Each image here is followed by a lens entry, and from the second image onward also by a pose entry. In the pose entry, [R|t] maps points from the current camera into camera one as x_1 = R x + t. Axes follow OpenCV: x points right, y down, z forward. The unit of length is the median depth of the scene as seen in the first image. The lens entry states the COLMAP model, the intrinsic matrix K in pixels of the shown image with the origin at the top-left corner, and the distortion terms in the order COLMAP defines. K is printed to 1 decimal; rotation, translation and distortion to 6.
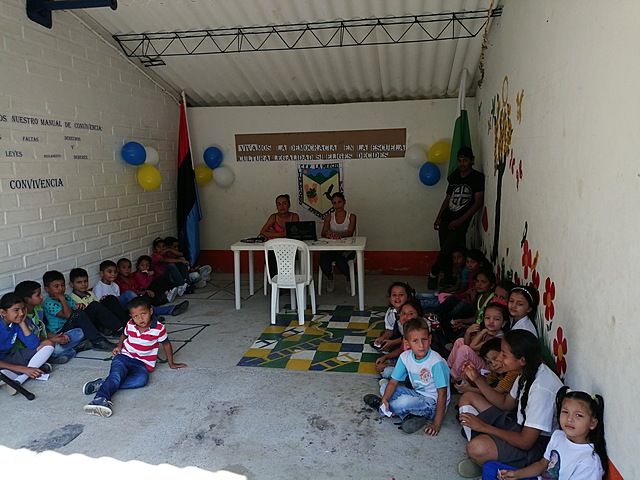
lens RADIAL K [[504.2, 0, 326.0], [0, 504.2, 240.1], [0, 0, 1]] dist [0.005710, -0.022582]
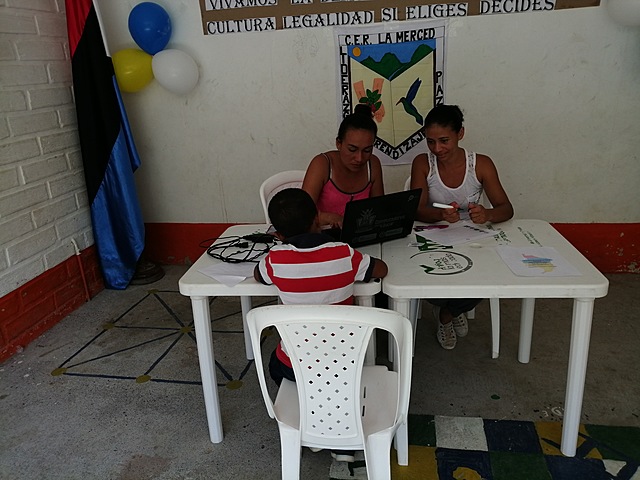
lens RADIAL K [[504.2, 0, 321.7], [0, 504.2, 241.8], [0, 0, 1]] dist [0.005710, -0.022582]
pose [[0.999352, -0.027661, -0.023038, -0.067303], [0.031541, 0.981279, 0.189990, -0.057529], [0.017352, -0.190594, 0.981516, 0.537235]]
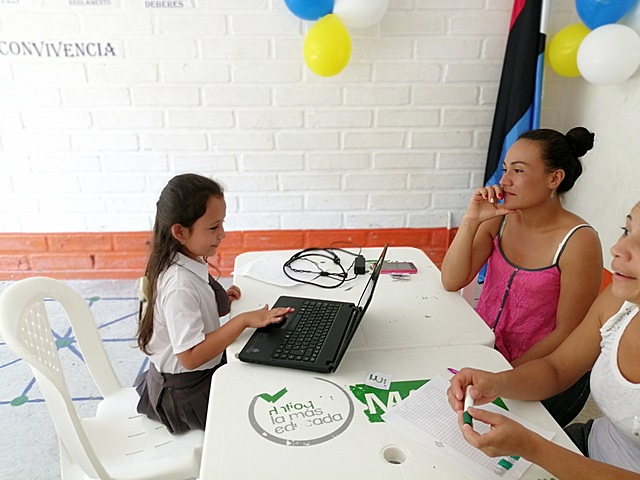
lens RADIAL K [[504.2, 0, 319.2], [0, 504.2, 241.4], [0, 0, 1]] dist [0.005710, -0.022582]
pose [[0.207125, 0.360546, -0.909454, 0.110090], [-0.147316, 0.930507, 0.335342, -0.095403], [0.967159, 0.064520, 0.245846, 0.756173]]
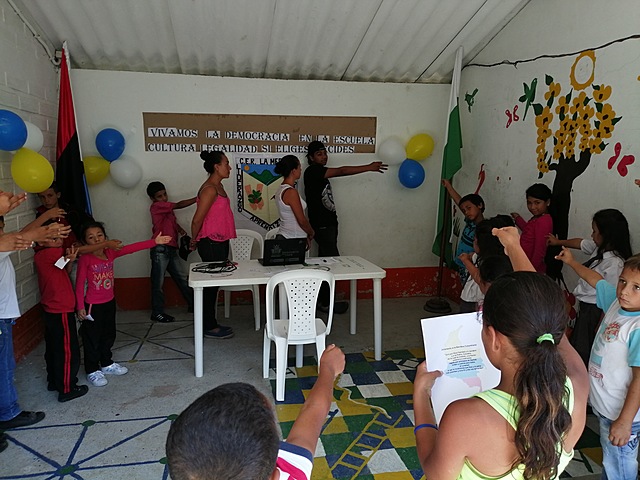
lens RADIAL K [[504.2, 0, 321.9], [0, 504.2, 238.7], [0, 0, 1]] dist [0.005710, -0.022582]
pose [[0.941160, -0.023654, 0.337131, -0.192699], [0.024698, 0.999694, 0.001193, -0.030128], [-0.337057, 0.007204, 0.941457, 0.267067]]
